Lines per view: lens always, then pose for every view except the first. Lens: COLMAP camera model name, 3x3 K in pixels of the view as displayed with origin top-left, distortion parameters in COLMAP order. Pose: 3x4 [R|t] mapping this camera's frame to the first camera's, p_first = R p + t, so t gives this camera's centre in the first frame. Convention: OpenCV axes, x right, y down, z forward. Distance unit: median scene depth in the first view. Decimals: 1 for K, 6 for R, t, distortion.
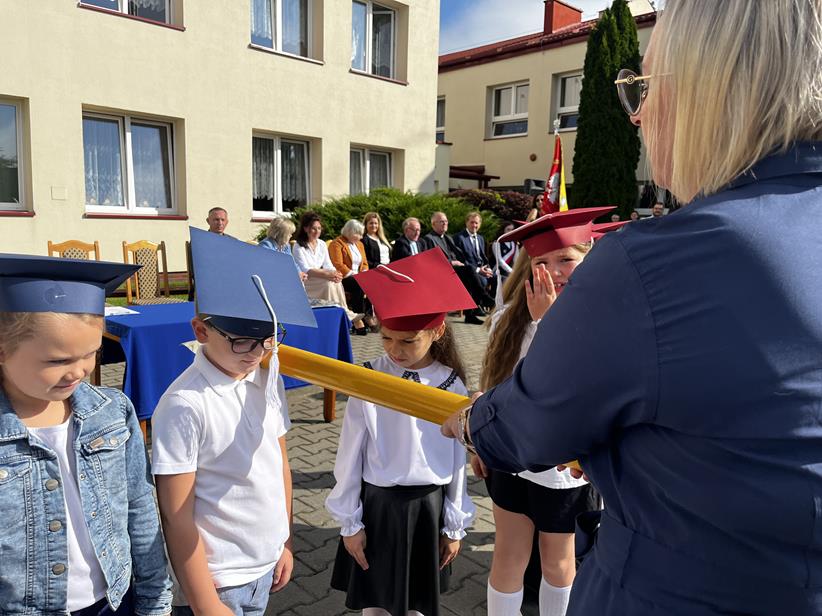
lens RADIAL K [[616.7, 0, 411.3], [0, 616.7, 305.4], [0, 0, 1]] dist [0.051712, -0.070916]
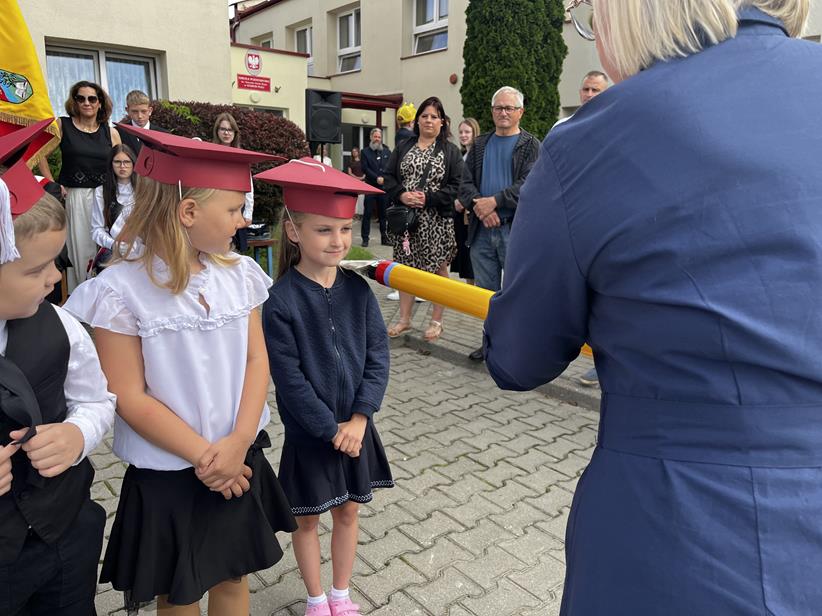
lens RADIAL K [[616.7, 0, 416.5], [0, 616.7, 306.4], [0, 0, 1]] dist [0.051712, -0.070916]
pose [[0.995576, 0.017167, -0.092382, 0.353478], [-0.010431, 0.997284, 0.072905, -0.036890], [0.093383, -0.071619, 0.993051, 0.387620]]
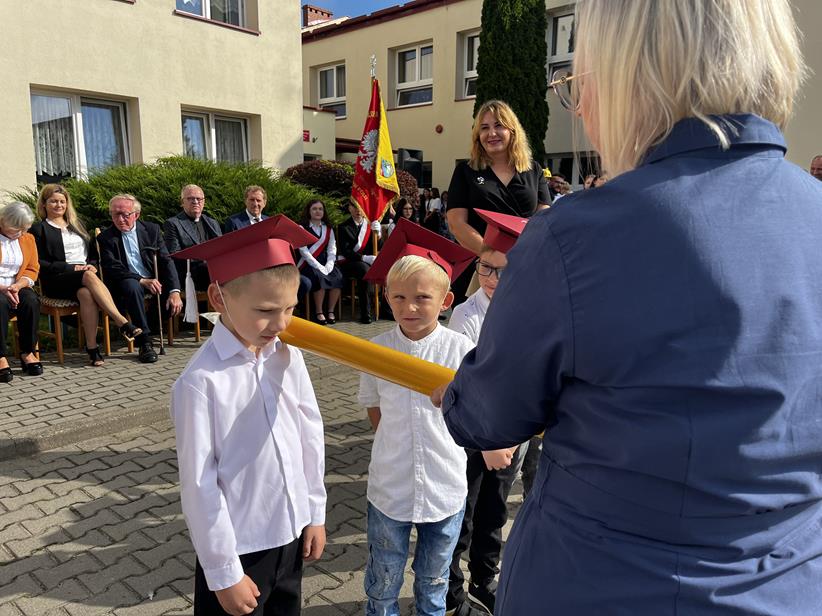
lens RADIAL K [[616.7, 0, 407.7], [0, 616.7, 315.1], [0, 0, 1]] dist [0.051712, -0.070916]
pose [[0.997712, -0.025929, 0.062434, 0.140089], [0.023329, 0.998844, 0.042025, -0.017523], [-0.063452, -0.040472, 0.997164, 0.169986]]
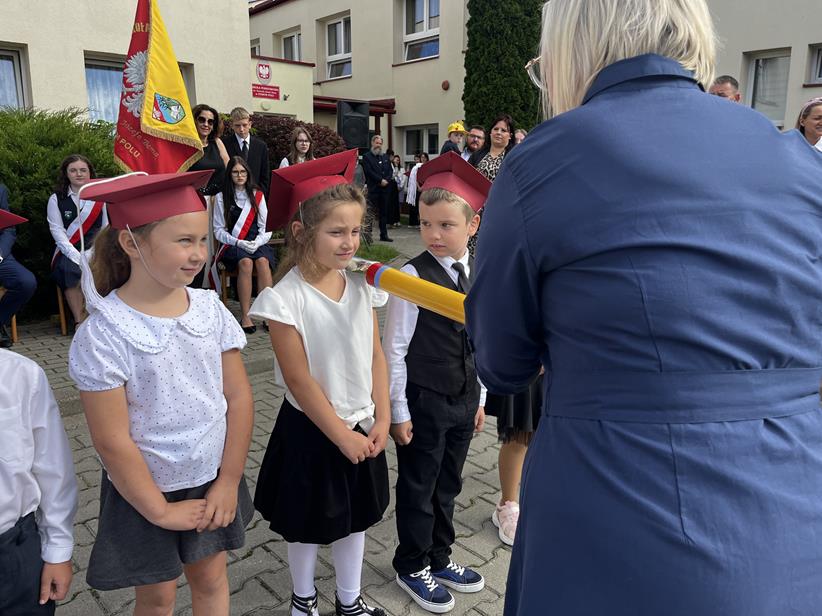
lens RADIAL K [[616.7, 0, 416.3], [0, 616.7, 303.8], [0, 0, 1]] dist [0.051712, -0.070916]
pose [[0.999280, -0.007925, -0.037108, 0.292434], [0.010451, 0.997604, 0.068389, -0.031142], [0.036477, -0.068728, 0.996968, 0.324102]]
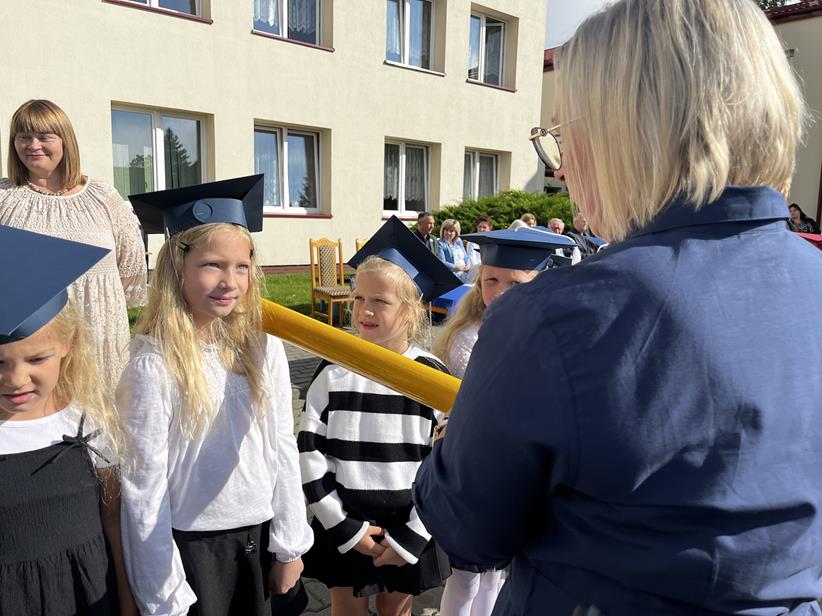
lens RADIAL K [[616.7, 0, 415.2], [0, 616.7, 303.0], [0, 0, 1]] dist [0.051712, -0.070916]
pose [[0.996556, 0.013949, -0.081740, -0.095075], [-0.013431, 0.999886, 0.006889, 0.006090], [0.081827, -0.005767, 0.996630, -0.096829]]
